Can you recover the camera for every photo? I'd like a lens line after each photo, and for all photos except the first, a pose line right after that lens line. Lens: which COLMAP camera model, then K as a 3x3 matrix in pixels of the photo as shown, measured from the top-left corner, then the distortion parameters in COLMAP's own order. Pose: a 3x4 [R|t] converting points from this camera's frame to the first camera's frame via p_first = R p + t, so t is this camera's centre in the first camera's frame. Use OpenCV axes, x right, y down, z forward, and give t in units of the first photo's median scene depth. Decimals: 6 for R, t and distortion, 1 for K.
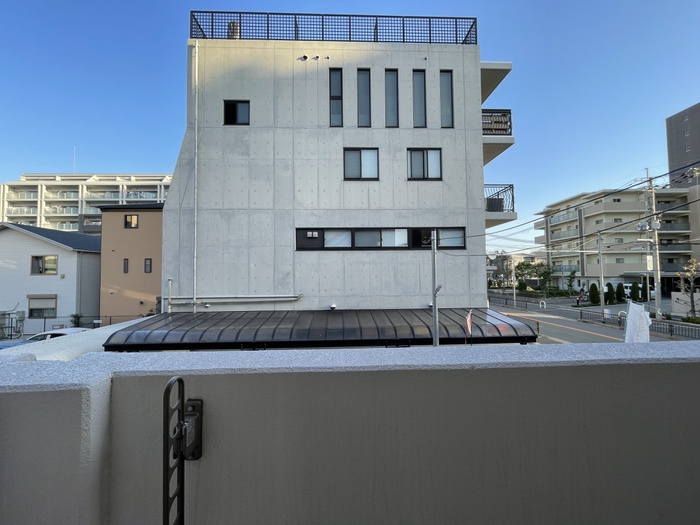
lens RADIAL K [[283.9, 0, 350.0], [0, 283.9, 262.5], [0, 0, 1]] dist [-0.002026, 0.000071]
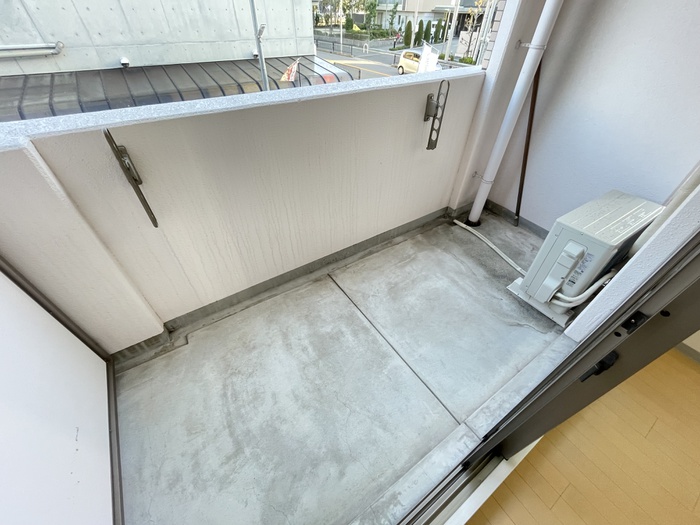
lens RADIAL K [[283.9, 0, 350.0], [0, 283.9, 262.5], [0, 0, 1]] dist [-0.002026, 0.000071]
pose [[0.854950, -0.333542, 0.397254, -0.010098], [-0.044275, 0.716130, 0.696562, -0.004043], [-0.516818, -0.613114, 0.597487, -0.024204]]
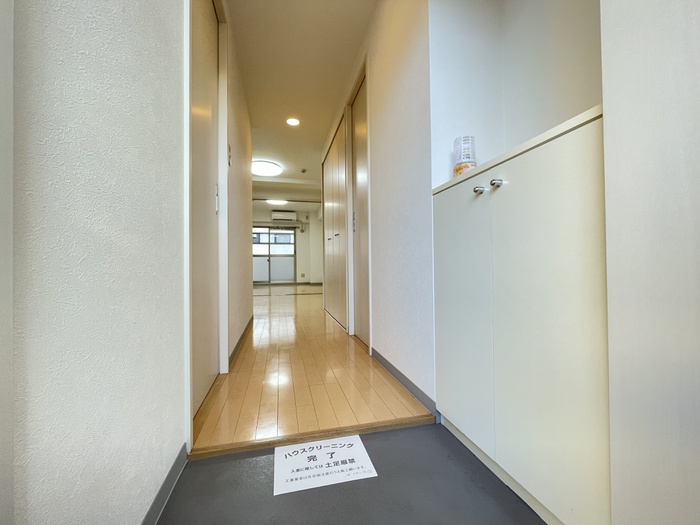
lens RADIAL K [[283.9, 0, 350.0], [0, 283.9, 262.5], [0, 0, 1]] dist [-0.002026, 0.000071]
pose [[0.981927, -0.000575, 0.189261, 0.047499], [-0.004036, 0.999704, 0.023978, 0.011011], [-0.189218, -0.024308, 0.981634, -0.334216]]
